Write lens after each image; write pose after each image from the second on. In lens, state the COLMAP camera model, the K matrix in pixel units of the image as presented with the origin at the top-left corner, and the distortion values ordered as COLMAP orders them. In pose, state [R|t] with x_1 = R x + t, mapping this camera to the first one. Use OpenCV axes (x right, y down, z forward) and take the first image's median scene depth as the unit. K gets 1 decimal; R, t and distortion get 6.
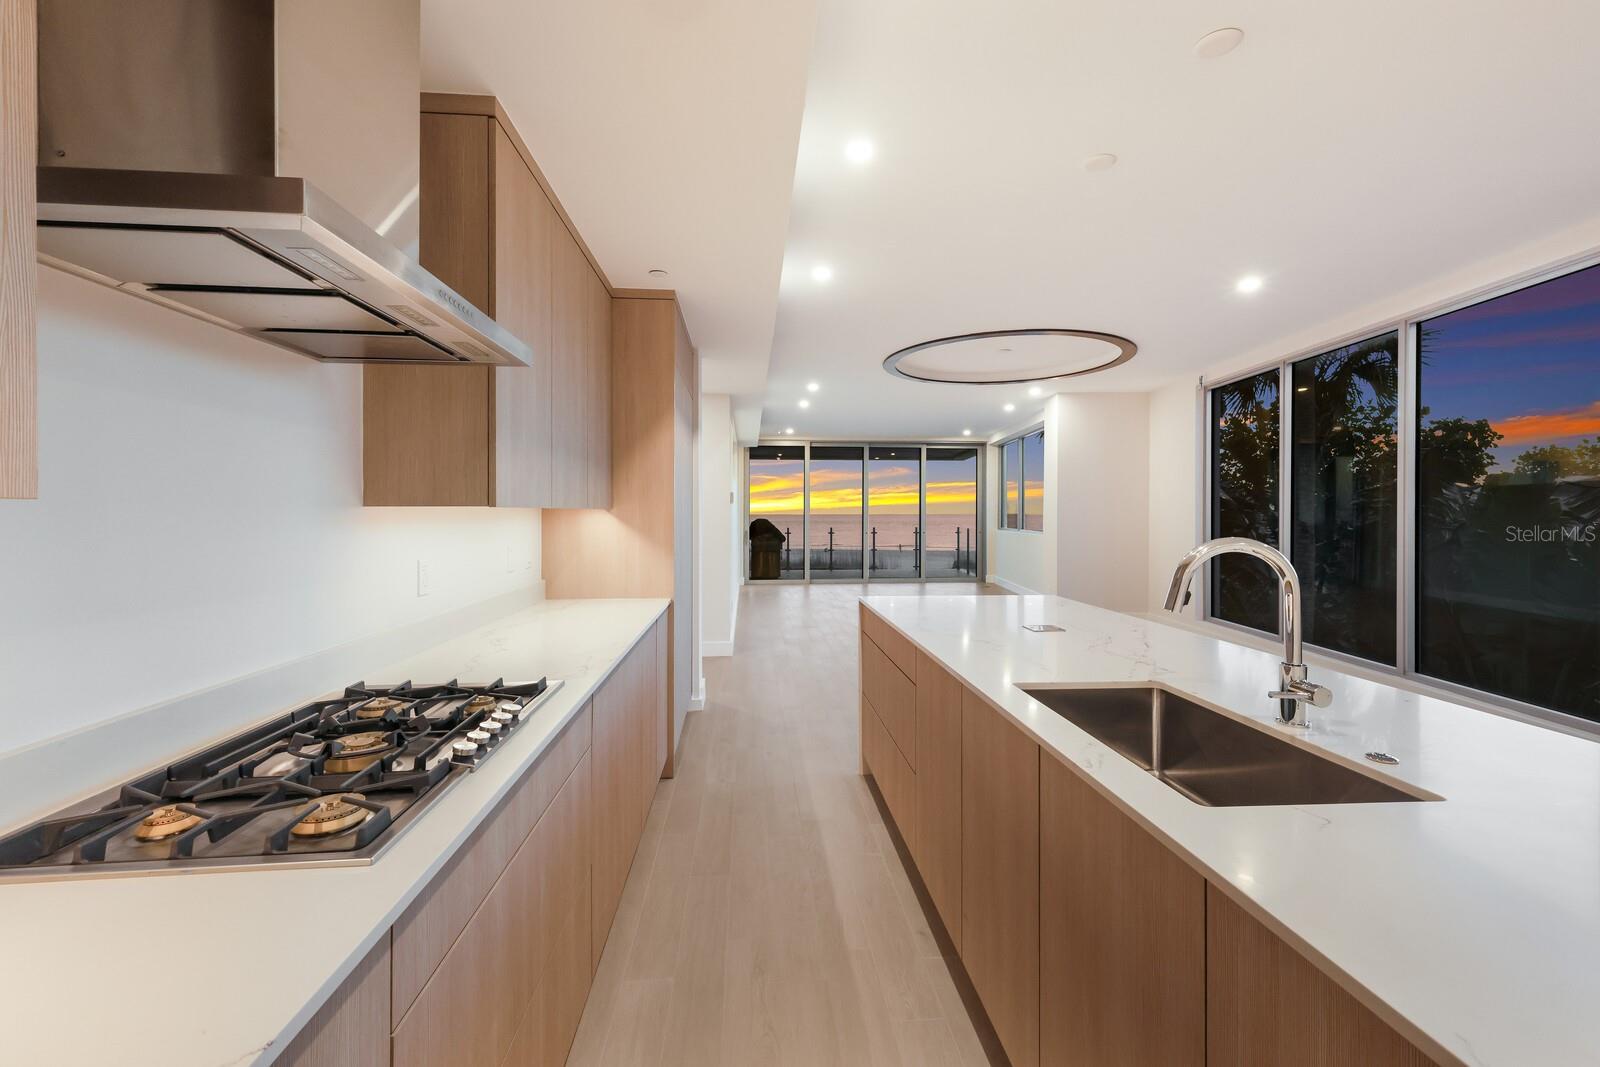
lens RADIAL K [[687.0, 0, 798.7], [0, 687.0, 522.0], [0, 0, 1]] dist [-0.001020, -0.000152]
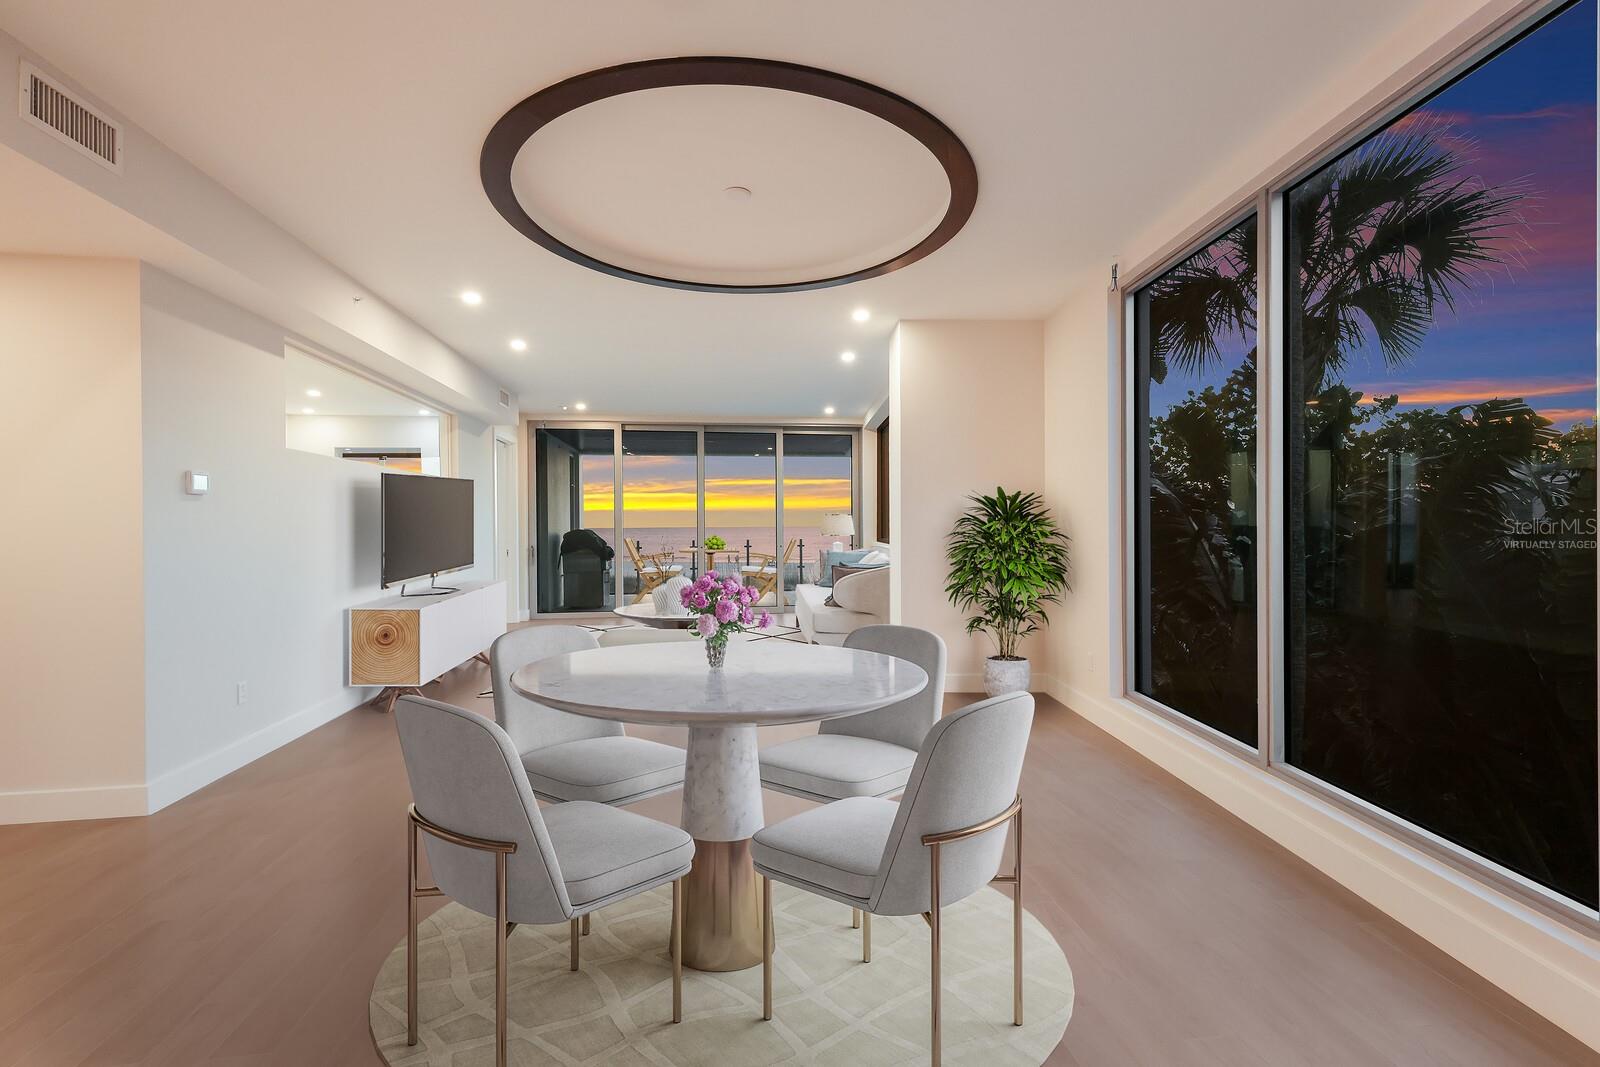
lens RADIAL K [[687.0, 0, 804.4], [0, 687.0, 534.5], [0, 0, 1]] dist [-0.001020, -0.000152]
pose [[0.998093, -0.007590, 0.061254, 0.170844], [0.007587, 0.999971, 0.000291, 0.002880], [-0.061255, 0.000174, 0.998122, 0.261972]]
